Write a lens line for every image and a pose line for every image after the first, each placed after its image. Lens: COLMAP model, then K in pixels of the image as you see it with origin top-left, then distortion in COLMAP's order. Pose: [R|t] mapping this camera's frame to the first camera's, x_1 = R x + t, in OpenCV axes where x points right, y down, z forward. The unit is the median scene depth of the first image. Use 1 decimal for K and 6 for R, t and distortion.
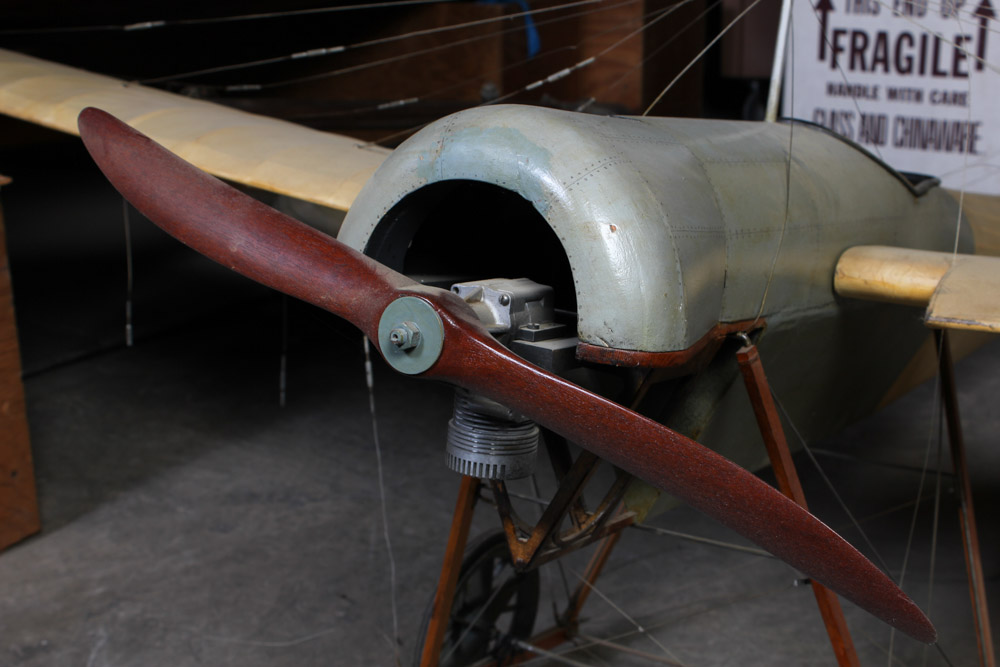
lens RADIAL K [[1443.0, 0, 500.0], [0, 1443.0, 333.5], [0, 0, 1]] dist [-0.022070, 0.037065]
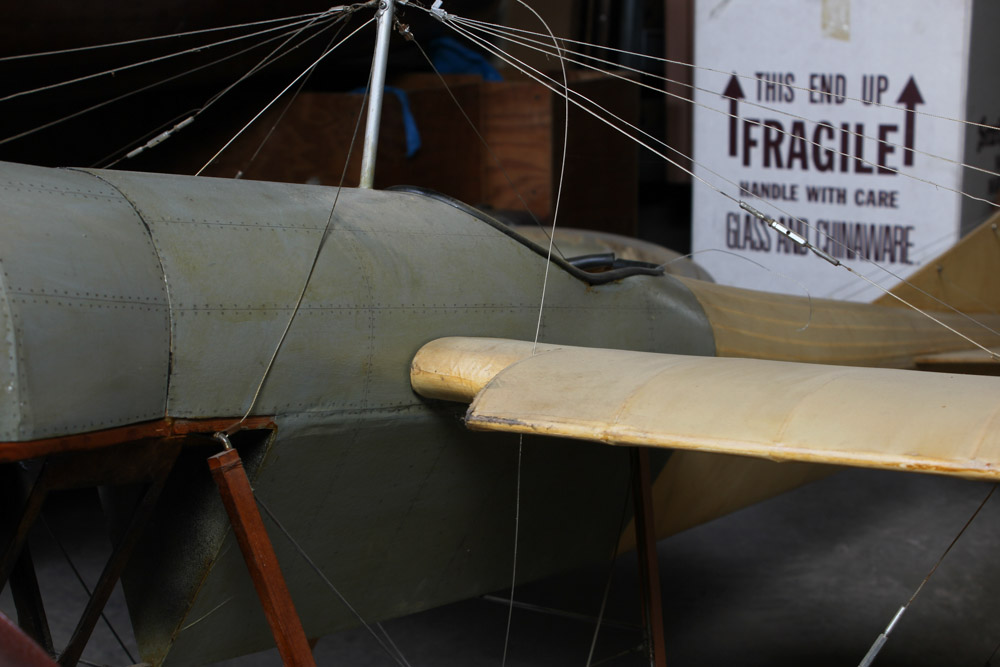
lens RADIAL K [[1674.4, 0, 500.0], [0, 1674.4, 333.5], [0, 0, 1]] dist [-0.004057, -0.007728]
pose [[0.999604, 0.000985, -0.028130, 0.119210], [-0.003707, 0.995290, -0.096876, 0.011542], [0.027902, 0.096942, 0.994899, 0.023731]]
